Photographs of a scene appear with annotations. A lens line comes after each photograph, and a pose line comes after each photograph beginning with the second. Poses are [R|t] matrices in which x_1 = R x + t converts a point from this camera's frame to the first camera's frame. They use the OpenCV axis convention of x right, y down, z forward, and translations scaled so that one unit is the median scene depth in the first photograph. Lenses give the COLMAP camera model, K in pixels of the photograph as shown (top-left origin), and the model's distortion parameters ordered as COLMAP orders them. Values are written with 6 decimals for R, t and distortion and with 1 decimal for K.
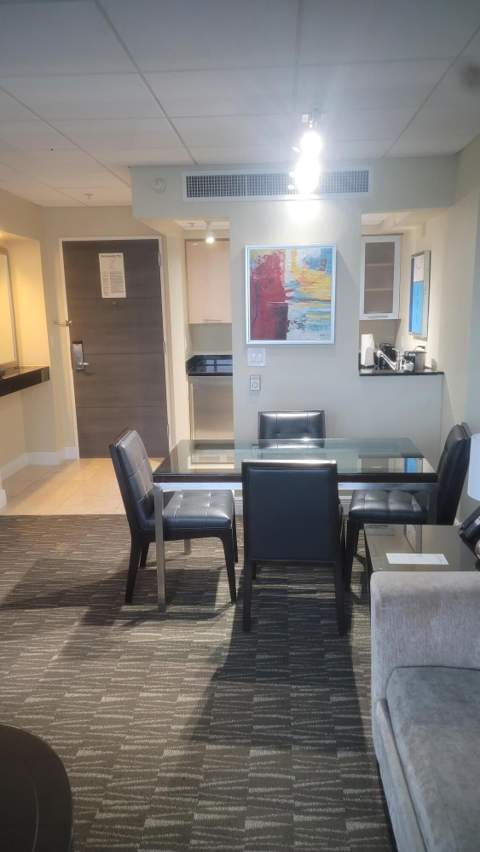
lens RADIAL K [[627.8, 0, 240.0], [0, 627.8, 426.0], [0, 0, 1]] dist [0.095294, -0.080004]
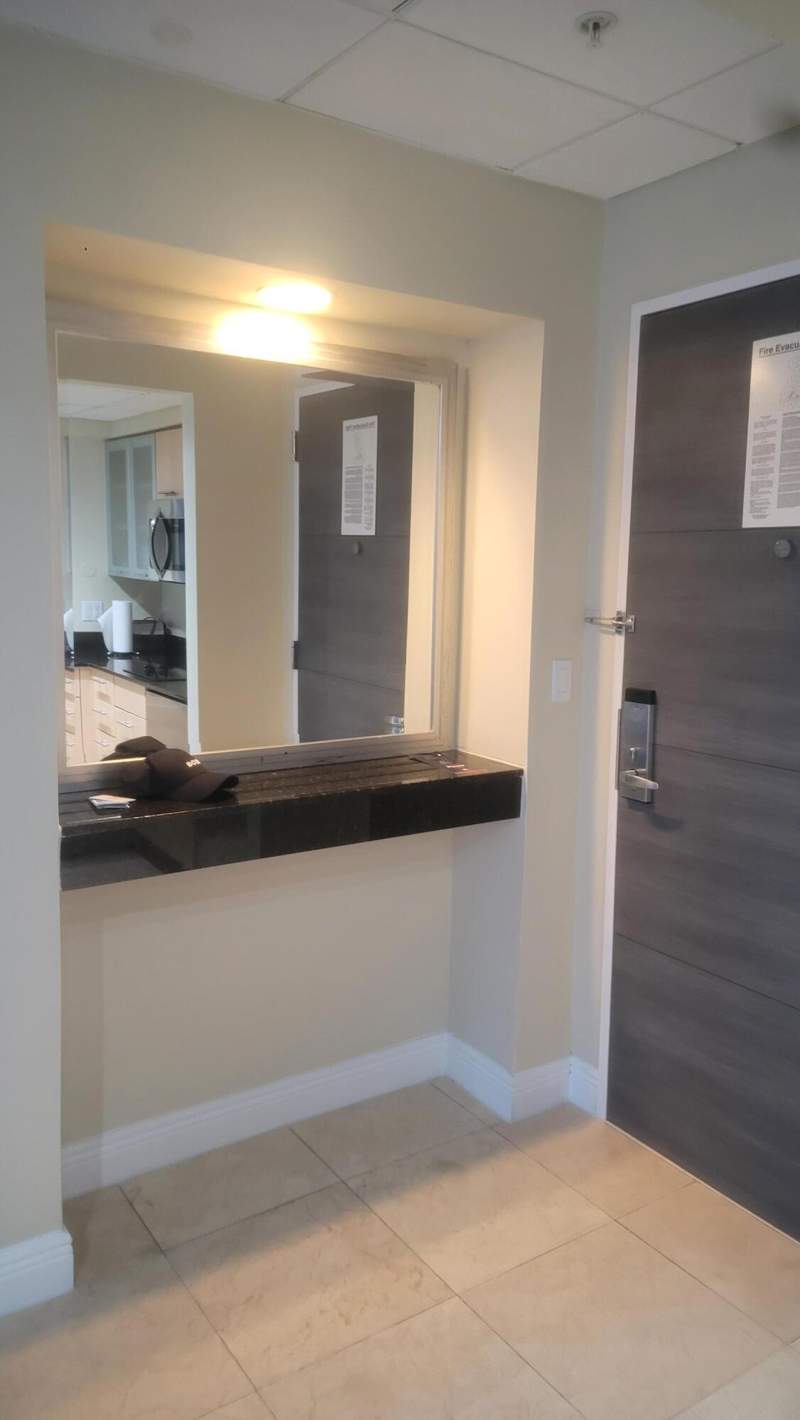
lens RADIAL K [[1039.8, 0, 404.1], [0, 1039.8, 691.7], [0, 0, 1]] dist [0.099706, -0.079264]
pose [[0.603580, 0.131298, -0.786417, 0.034953], [-0.188576, 0.981871, 0.019197, -0.179130], [0.774681, 0.136713, 0.617397, 0.948998]]
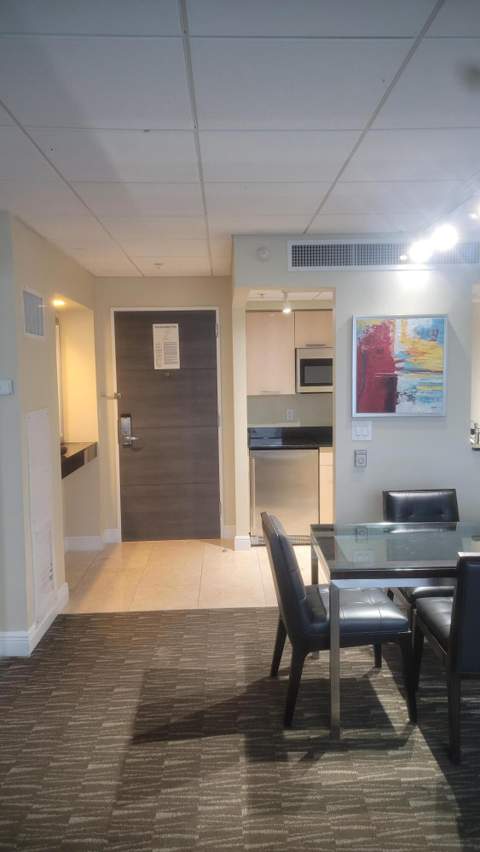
lens RADIAL K [[623.9, 0, 242.5], [0, 623.9, 415.0], [0, 0, 1]] dist [0.099706, -0.079264]
pose [[0.996110, -0.003931, 0.088029, -0.240290], [0.015195, 0.991703, -0.127653, -0.017478], [-0.086796, 0.128494, 0.987905, 0.097970]]
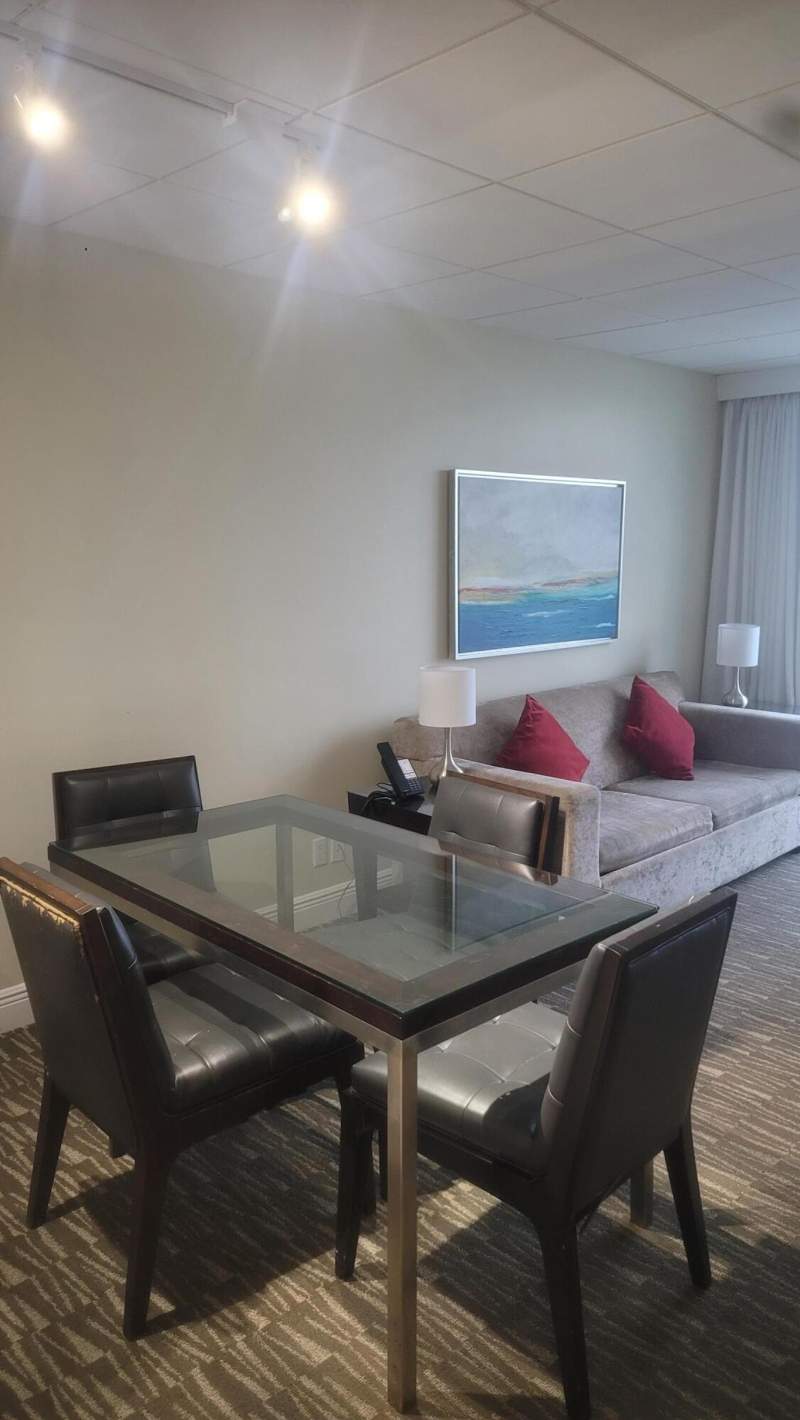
lens RADIAL K [[1039.8, 0, 404.1], [0, 1039.8, 691.7], [0, 0, 1]] dist [0.099706, -0.079264]
pose [[-0.747341, -0.070543, 0.660685, -0.349928], [0.144244, 0.953409, 0.264961, -0.210536], [-0.648595, 0.293316, -0.702347, 1.153378]]
